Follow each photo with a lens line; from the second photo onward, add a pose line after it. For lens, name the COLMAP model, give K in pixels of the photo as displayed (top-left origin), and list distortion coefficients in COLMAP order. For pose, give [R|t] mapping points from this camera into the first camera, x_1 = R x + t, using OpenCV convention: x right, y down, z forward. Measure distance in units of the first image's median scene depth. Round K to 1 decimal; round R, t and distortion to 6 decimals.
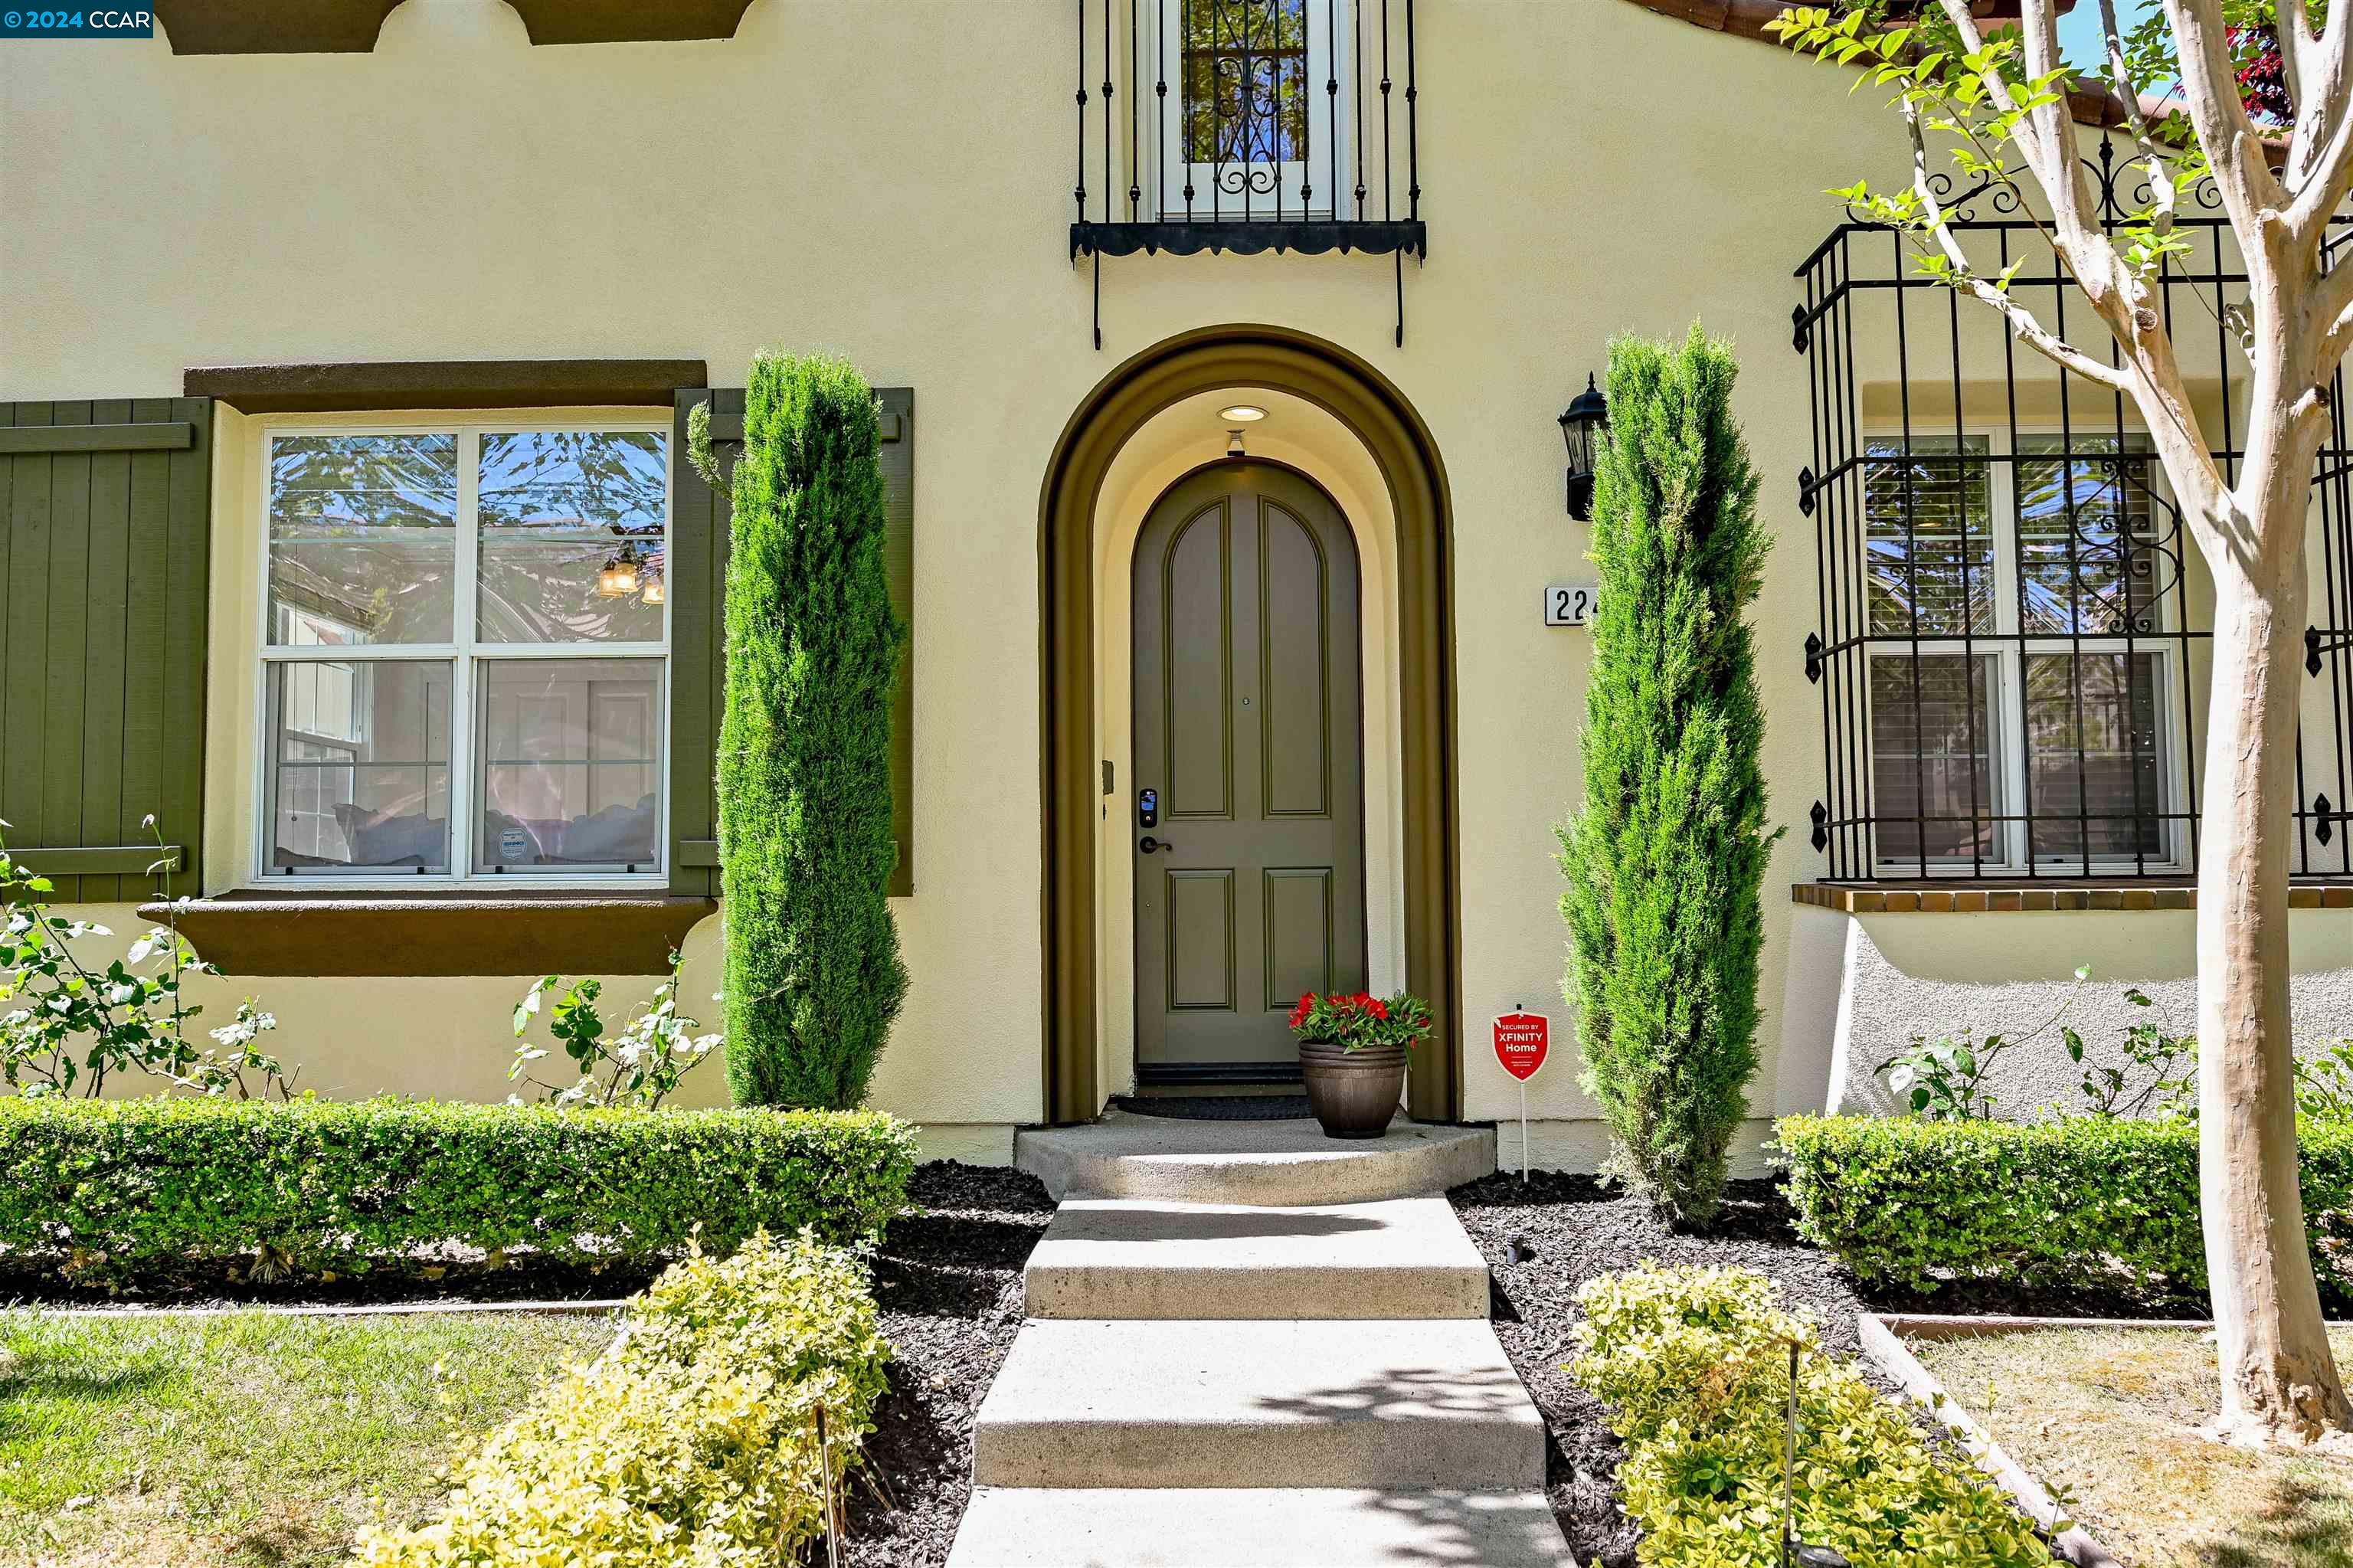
lens RADIAL K [[1792.0, 0, 1179.4], [0, 1792.0, 778.8], [0, 0, 1]] dist [0.001641, -0.000133]
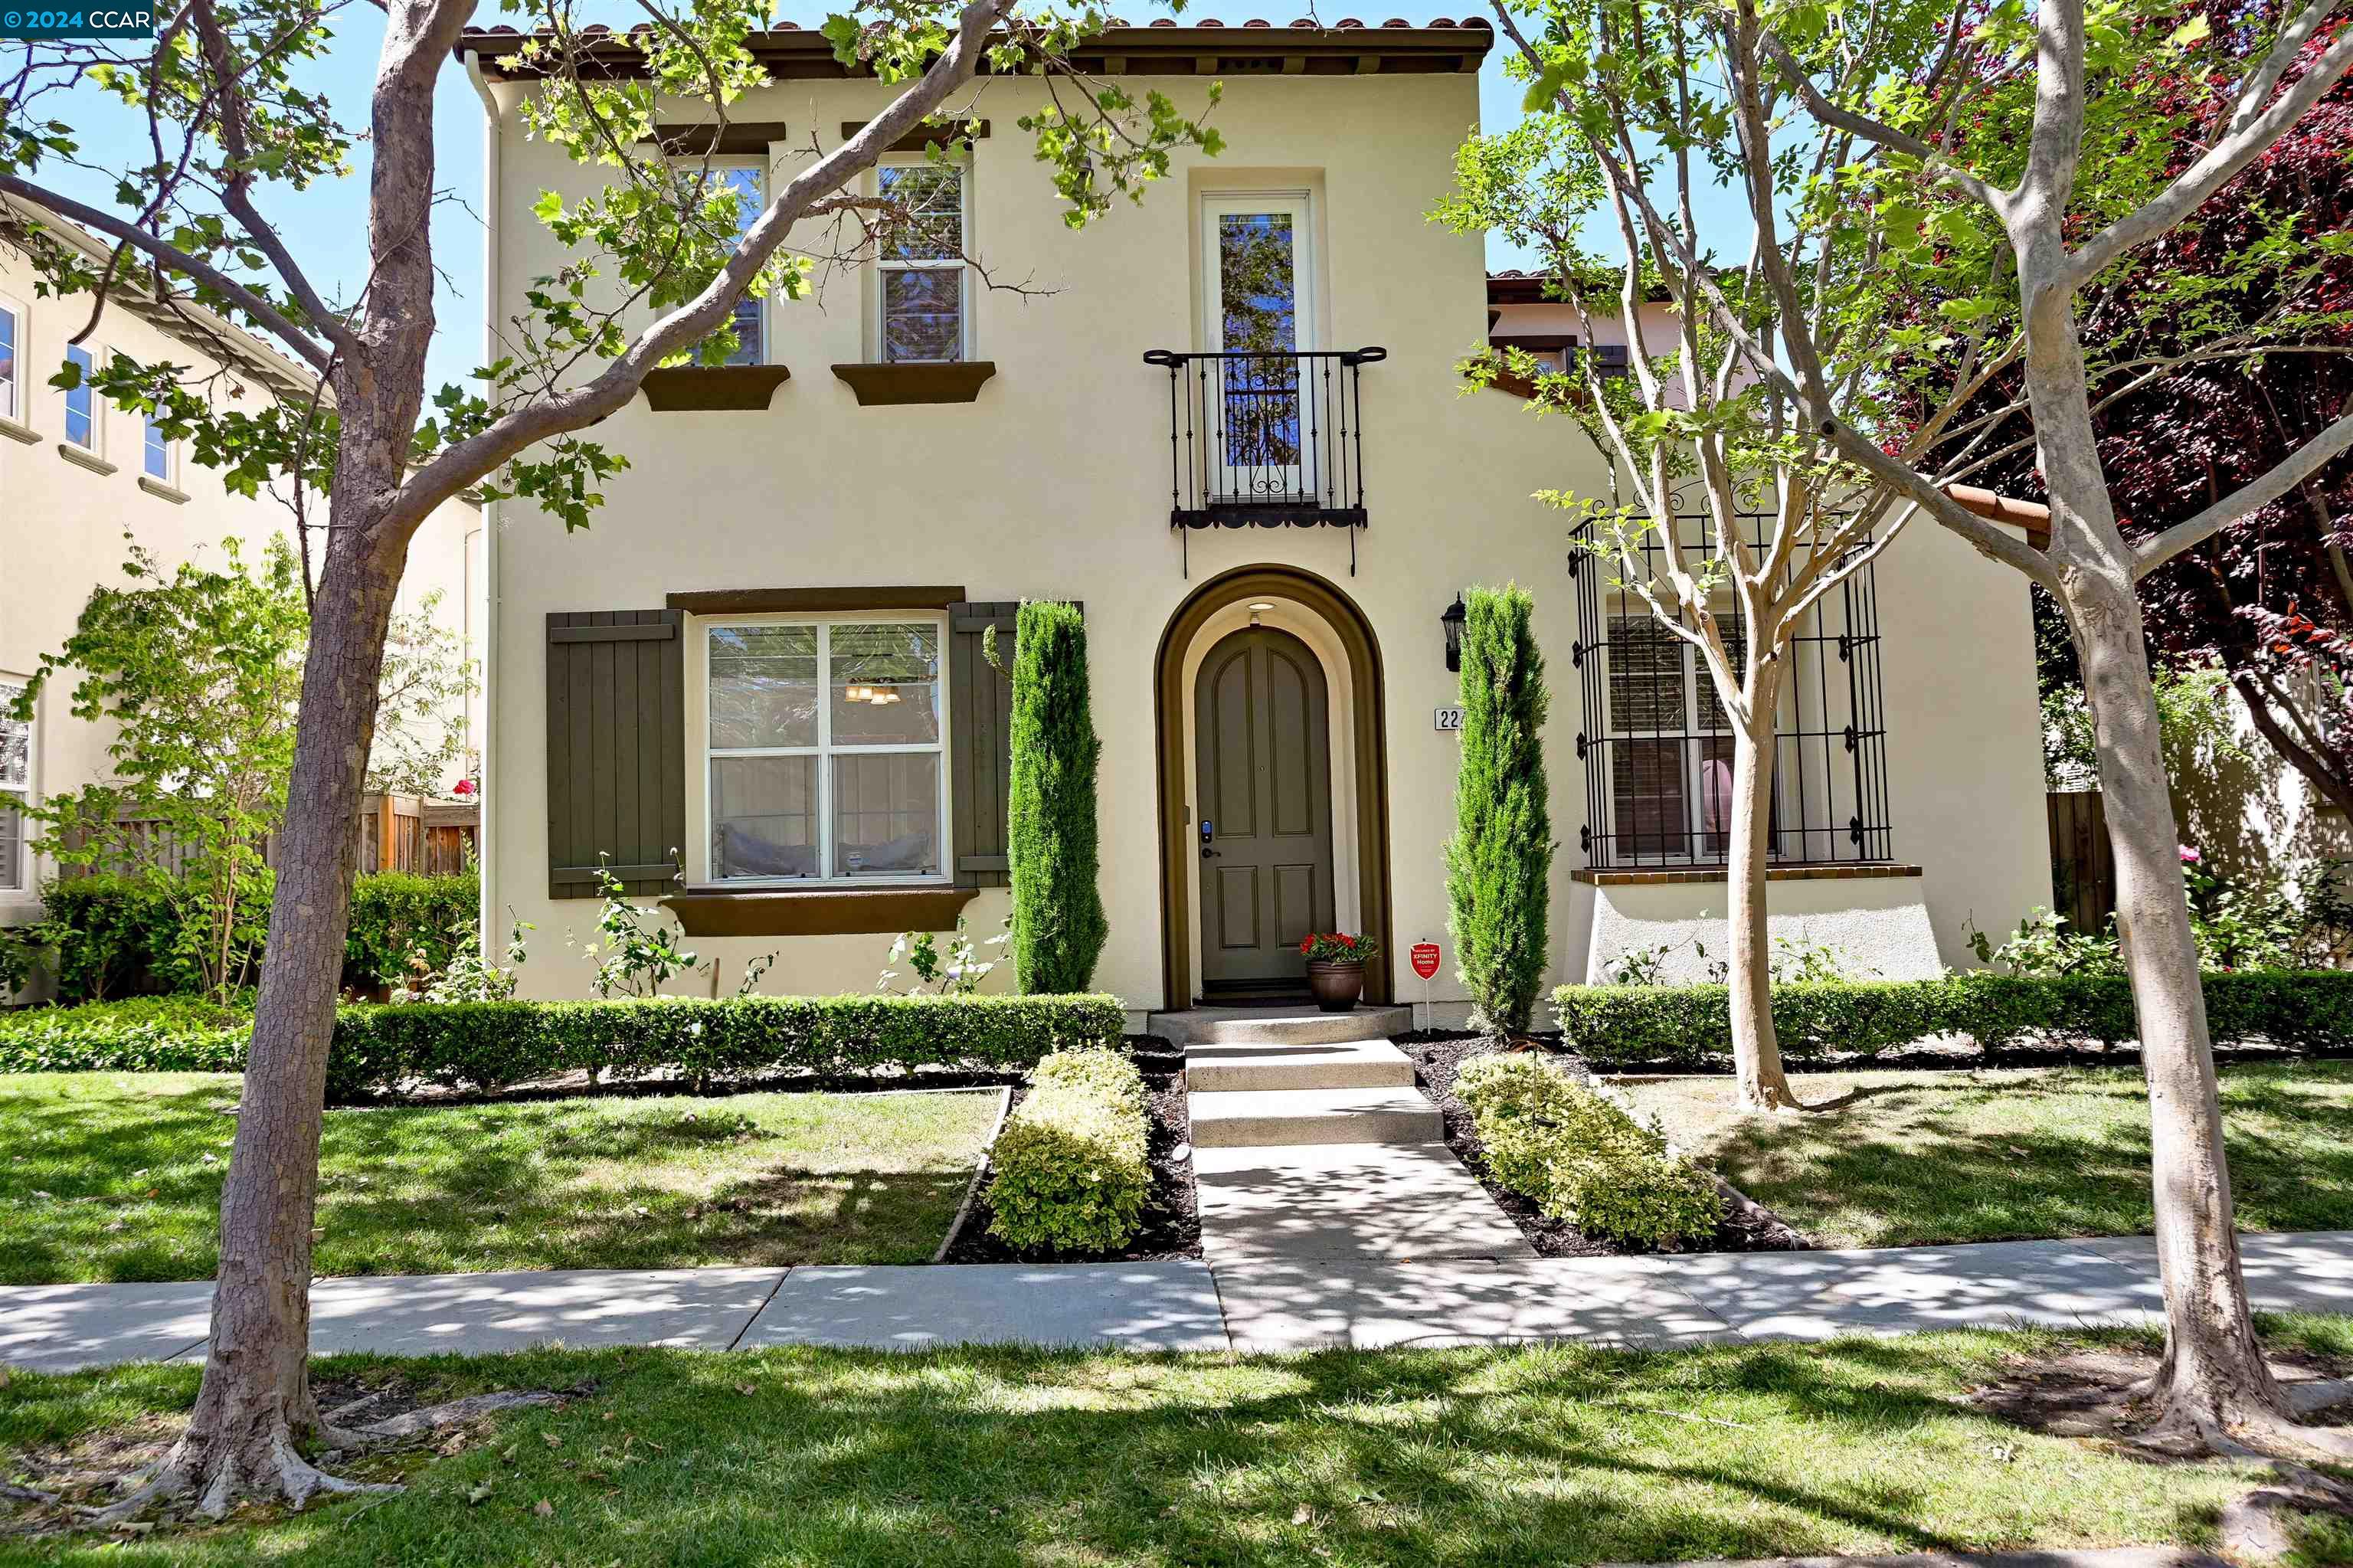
lens RADIAL K [[1610.0, 0, 1176.5], [0, 1610.0, 784.0], [0, 0, 1]] dist [-0.000531, -0.000112]
pose [[0.998746, -0.014283, 0.047977, -0.160917], [0.014040, 0.999887, 0.005394, -0.051452], [-0.048049, -0.004714, 0.998834, -0.726611]]
